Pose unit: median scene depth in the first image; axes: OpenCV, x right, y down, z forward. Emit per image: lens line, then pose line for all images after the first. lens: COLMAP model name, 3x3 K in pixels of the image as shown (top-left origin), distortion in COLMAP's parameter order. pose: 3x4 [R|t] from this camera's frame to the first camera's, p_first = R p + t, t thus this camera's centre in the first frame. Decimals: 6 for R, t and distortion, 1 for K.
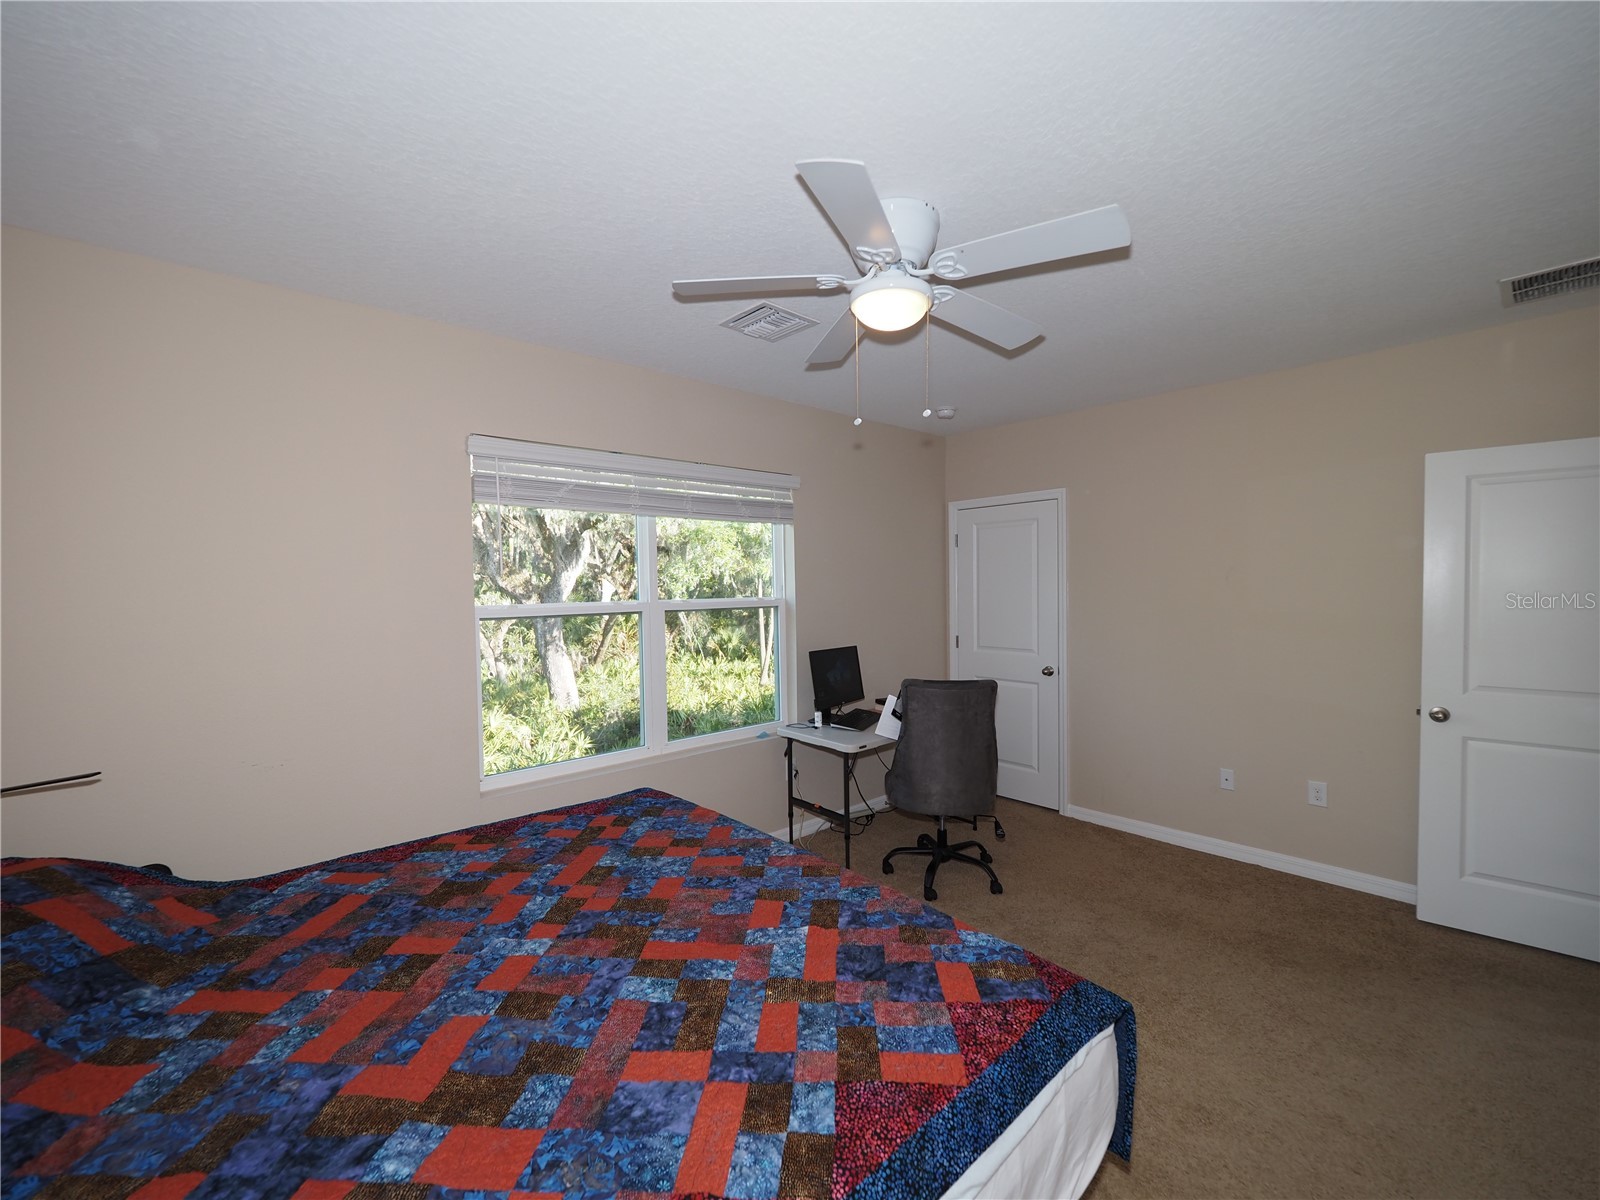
lens RADIAL K [[671.2, 0, 804.5], [0, 671.2, 598.3], [0, 0, 1]] dist [-0.009647, 0.000364]
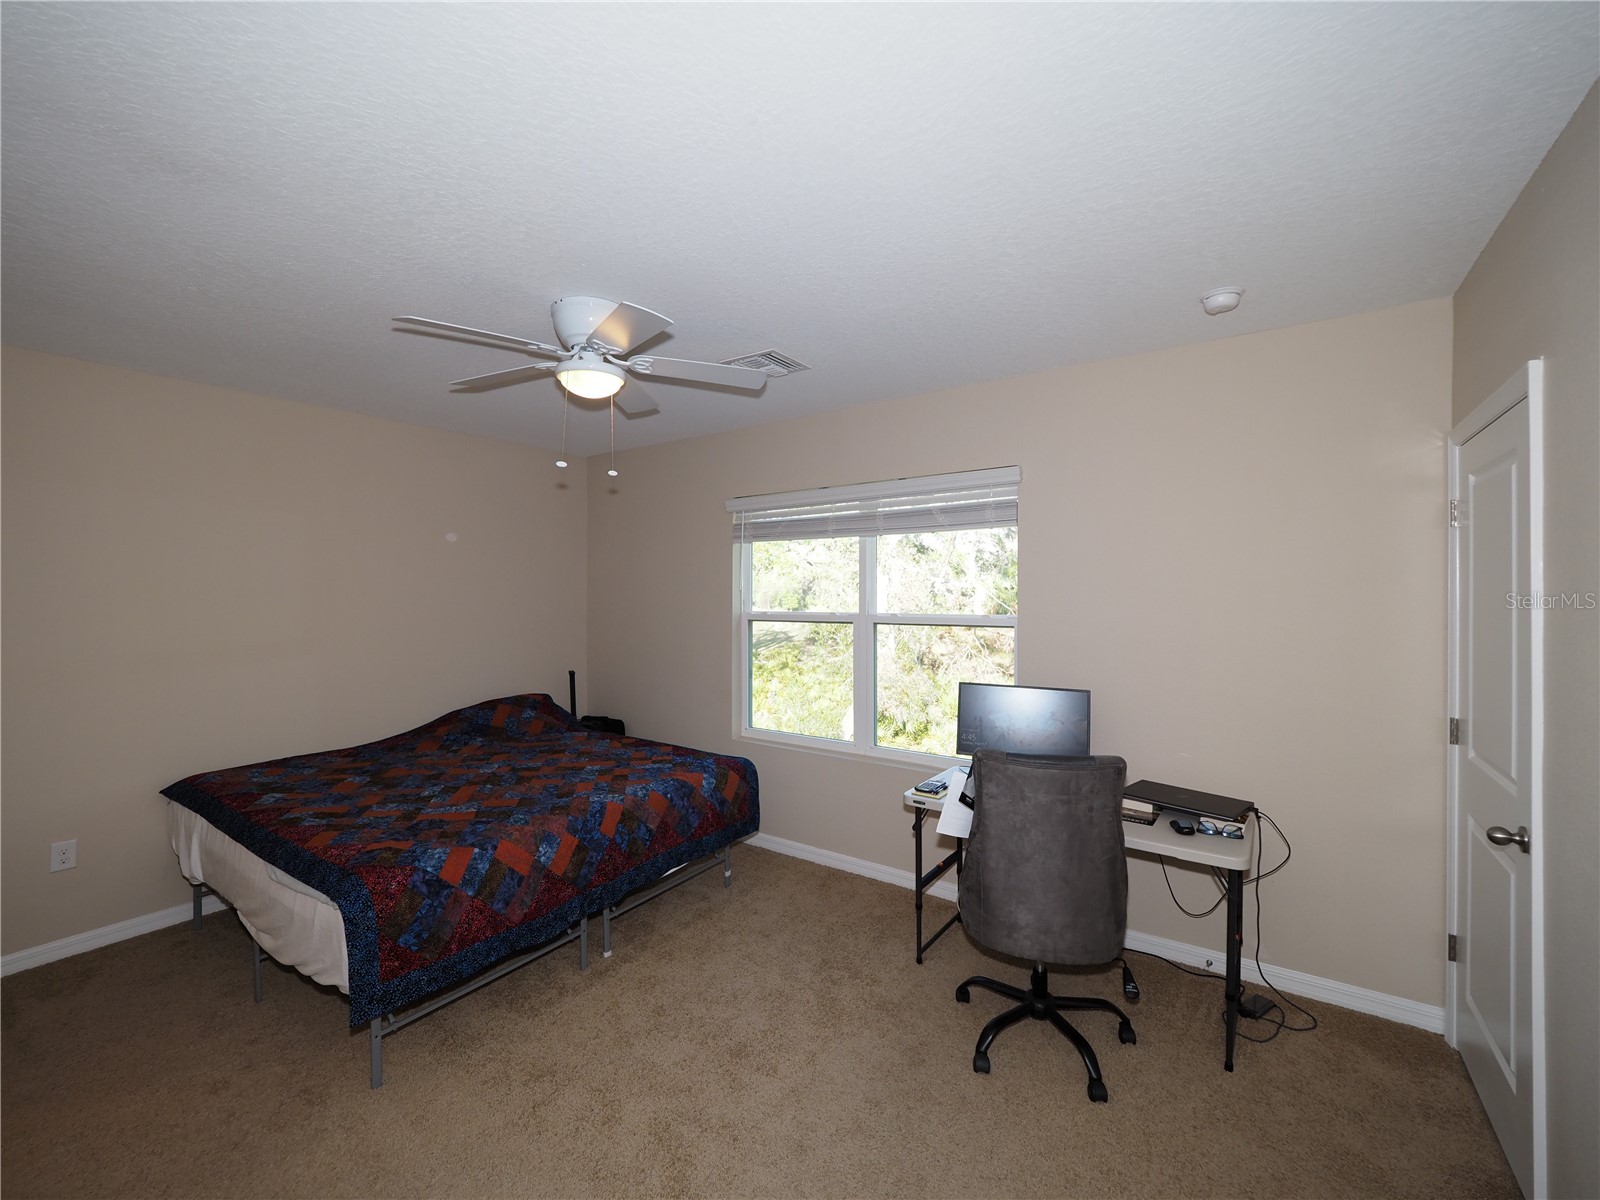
lens RADIAL K [[671.2, 0, 806.3], [0, 671.2, 600.4], [0, 0, 1]] dist [-0.009647, 0.000364]
pose [[0.210233, 0.007901, -0.977619, 1.888641], [-0.011628, 0.999917, 0.005581, -0.055849], [0.977582, 0.010194, 0.210307, 1.516845]]
